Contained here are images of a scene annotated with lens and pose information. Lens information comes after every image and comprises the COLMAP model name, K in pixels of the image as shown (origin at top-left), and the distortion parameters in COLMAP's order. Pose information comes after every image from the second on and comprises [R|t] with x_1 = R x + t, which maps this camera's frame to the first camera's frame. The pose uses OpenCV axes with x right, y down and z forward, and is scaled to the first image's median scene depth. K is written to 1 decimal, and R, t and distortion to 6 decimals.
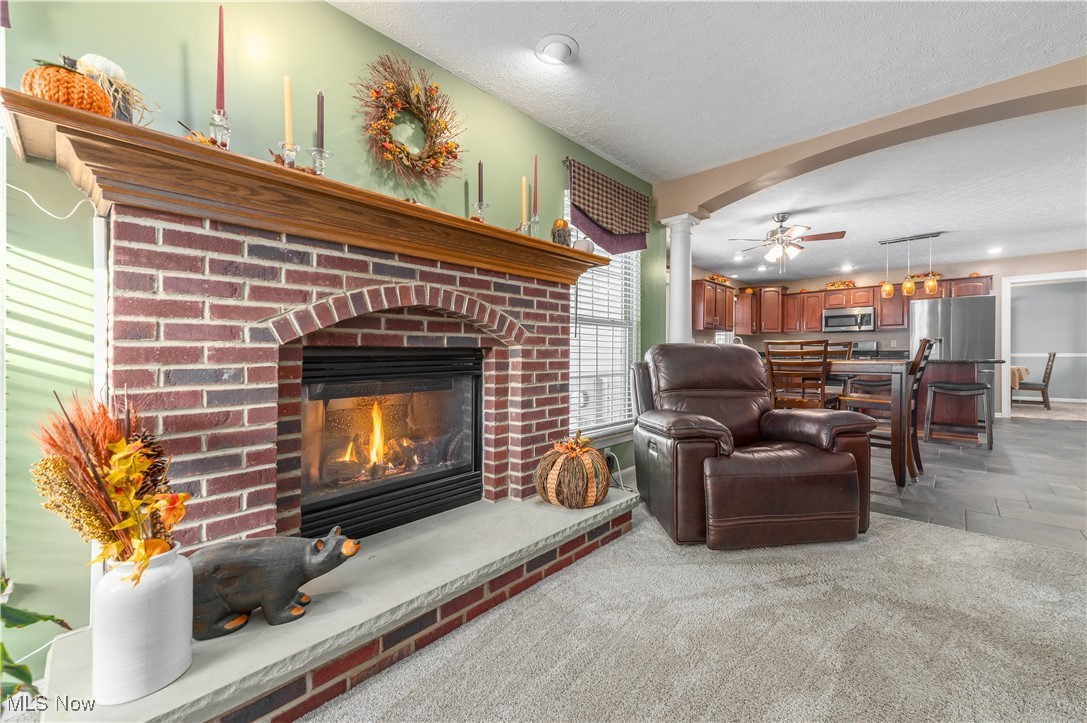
lens RADIAL K [[426.7, 0, 545.0], [0, 426.7, 360.5], [0, 0, 1]] dist [-0.002169, -0.000459]
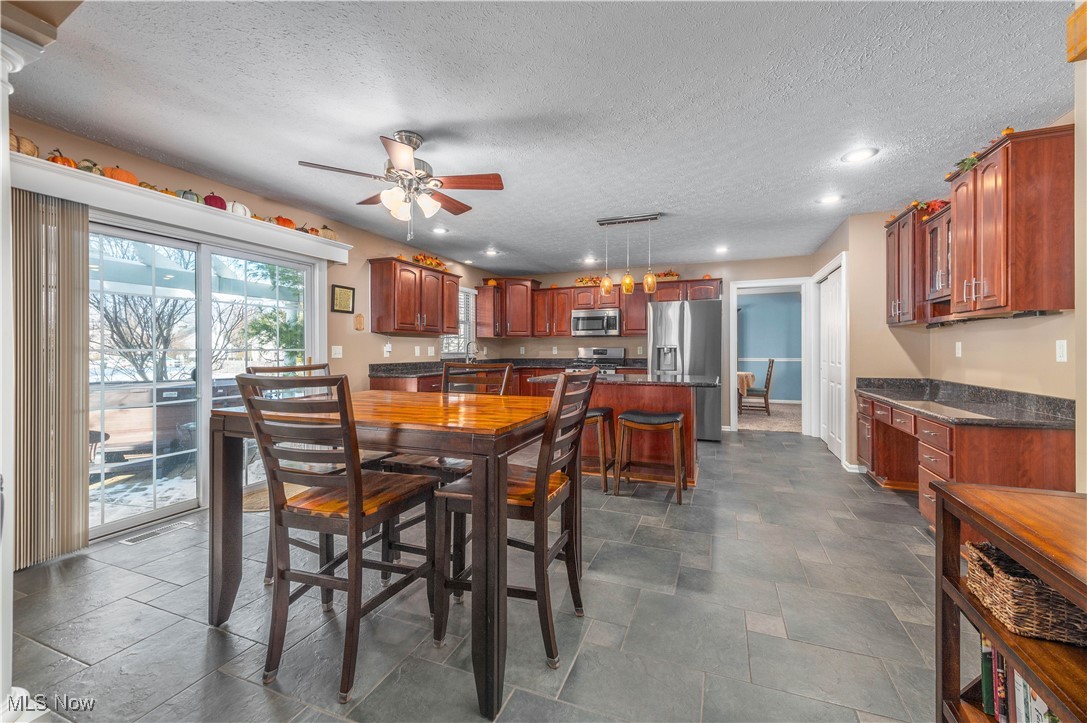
lens RADIAL K [[426.7, 0, 552.6], [0, 426.7, 358.3], [0, 0, 1]] dist [-0.002169, -0.000459]
pose [[0.926379, -0.006939, 0.376529, 0.313073], [0.003973, 0.999955, 0.008654, -0.032061], [-0.376572, -0.006521, 0.926364, 0.242019]]
